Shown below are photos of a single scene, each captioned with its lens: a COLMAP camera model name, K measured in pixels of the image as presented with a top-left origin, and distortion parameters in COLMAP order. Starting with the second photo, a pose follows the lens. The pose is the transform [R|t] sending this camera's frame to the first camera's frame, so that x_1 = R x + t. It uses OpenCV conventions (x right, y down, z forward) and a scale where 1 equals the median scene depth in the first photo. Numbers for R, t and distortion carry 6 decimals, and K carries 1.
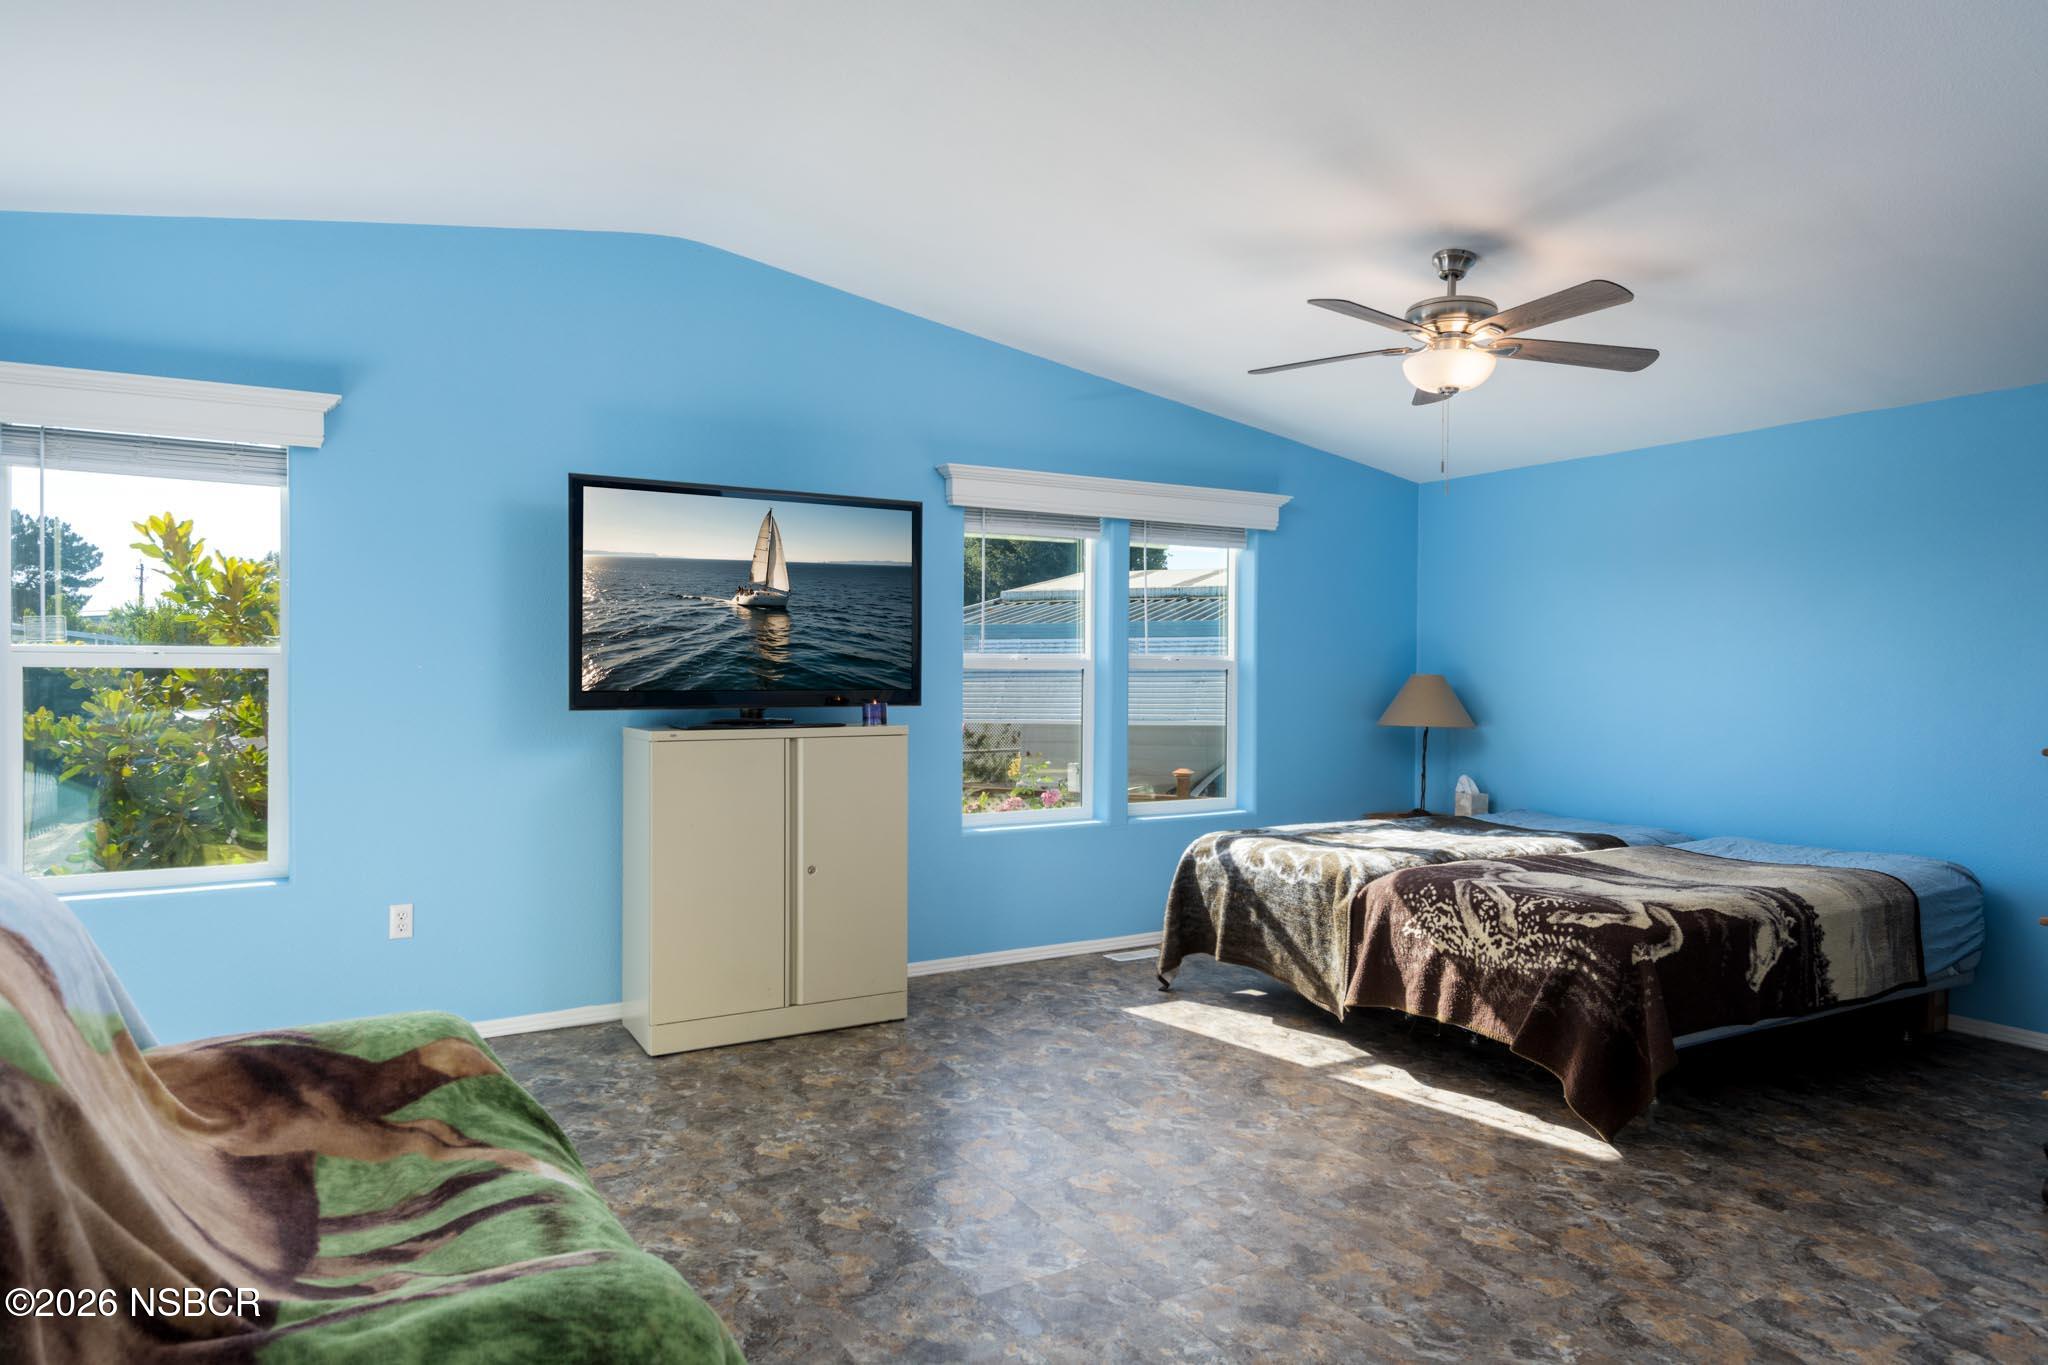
lens RADIAL K [[1293.3, 0, 1023.2], [0, 1293.3, 667.6], [0, 0, 1]] dist [0.044214, 0.009014]
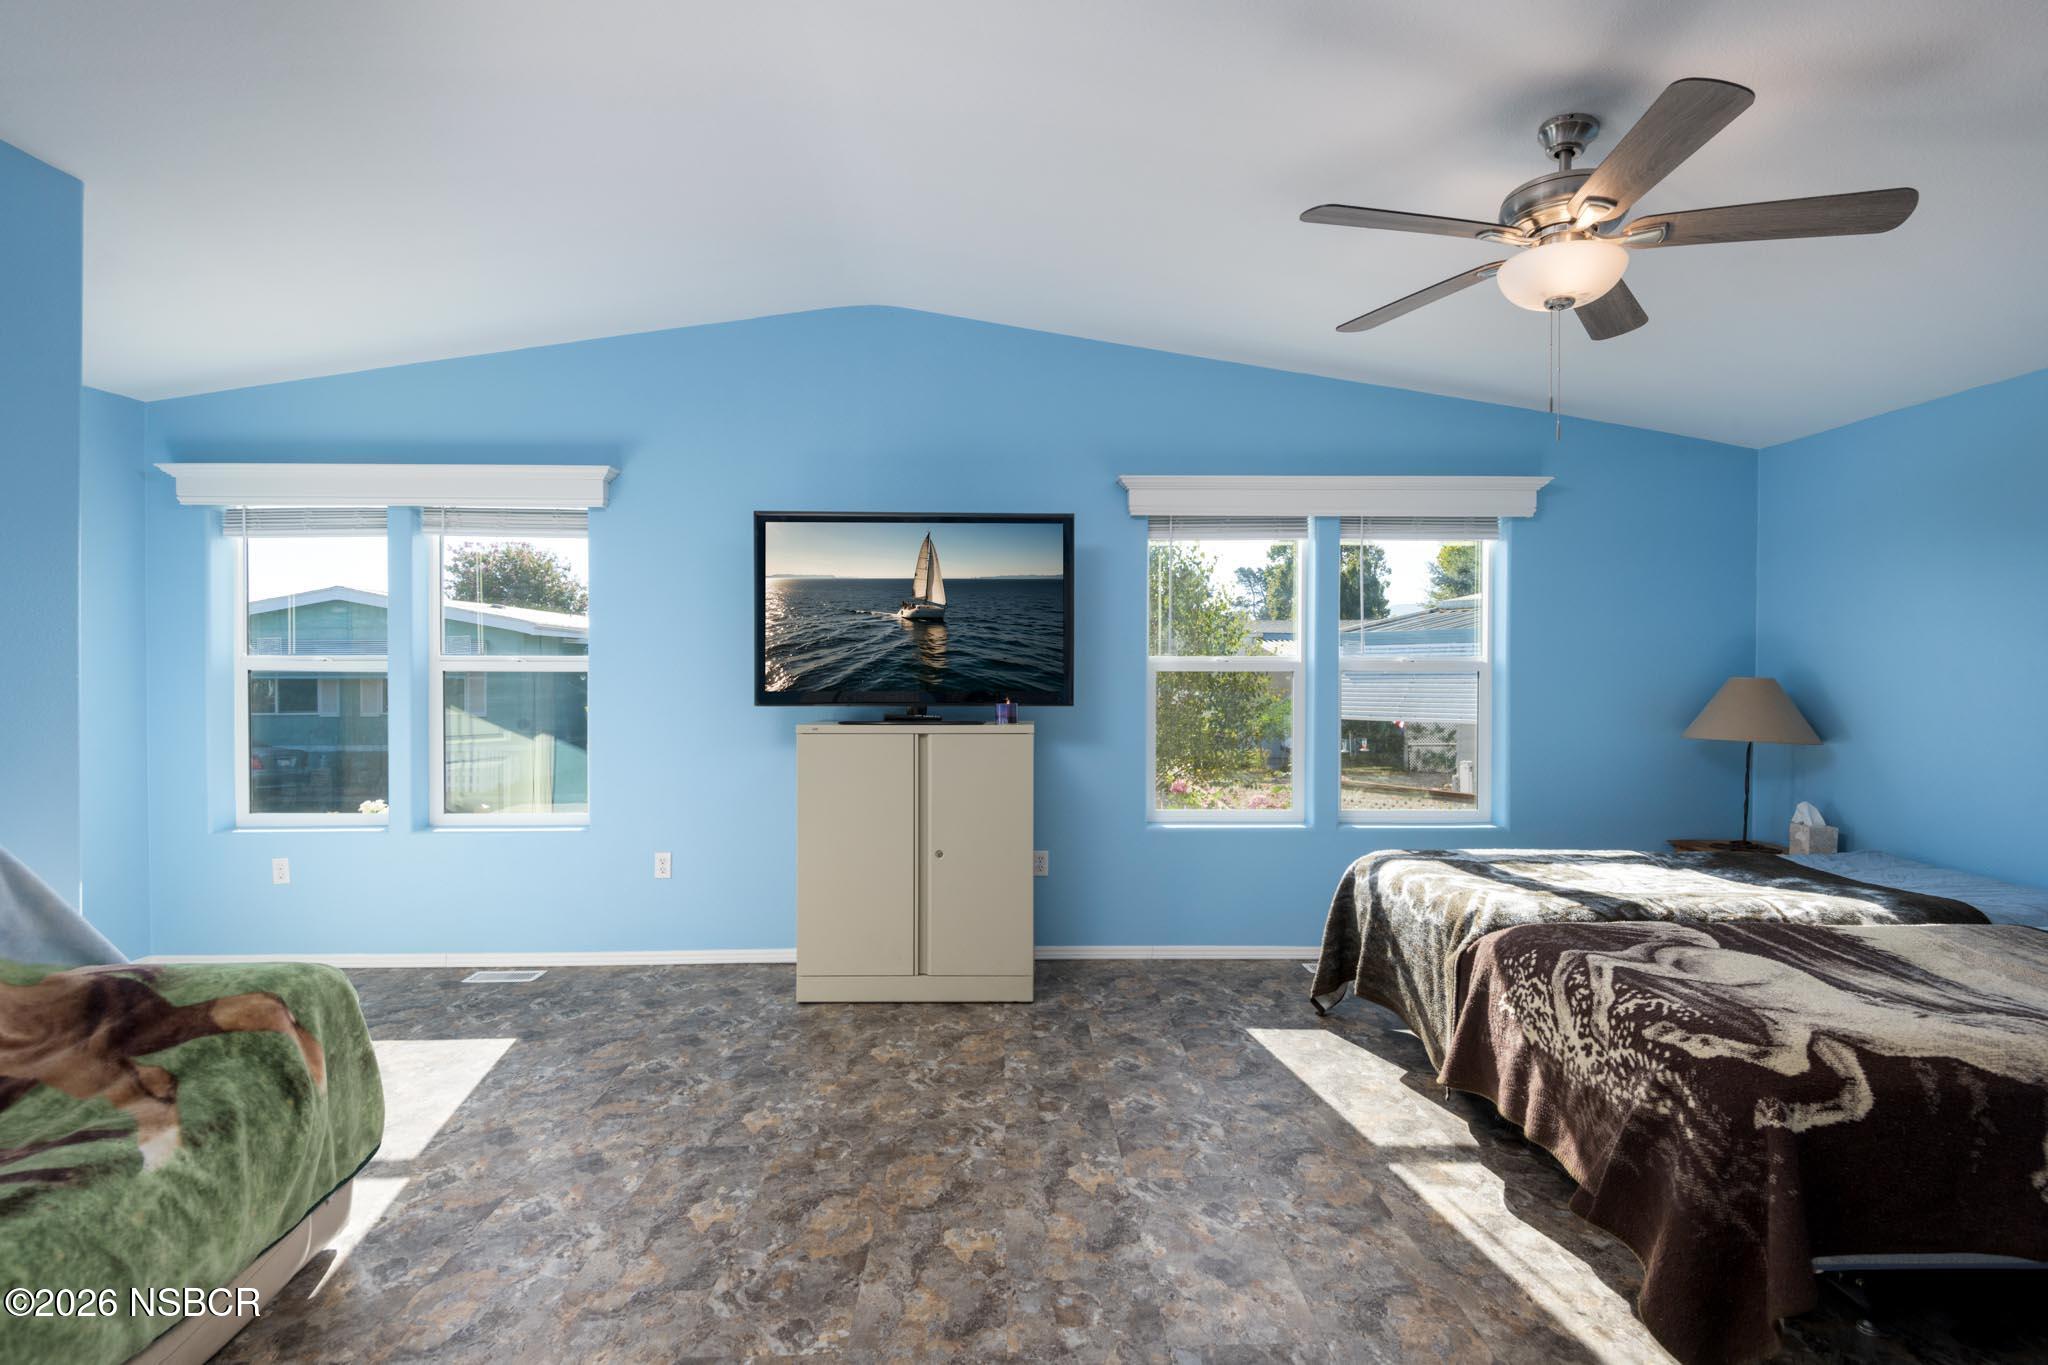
lens RADIAL K [[976.3, 0, 1015.9], [0, 976.3, 671.6], [0, 0, 1]] dist [0.014594, -0.009356]
pose [[0.863030, -0.004072, -0.505137, 0.325048], [0.004256, 0.999991, -0.000790, 0.000626], [0.505135, -0.001468, 0.863039, 0.327868]]
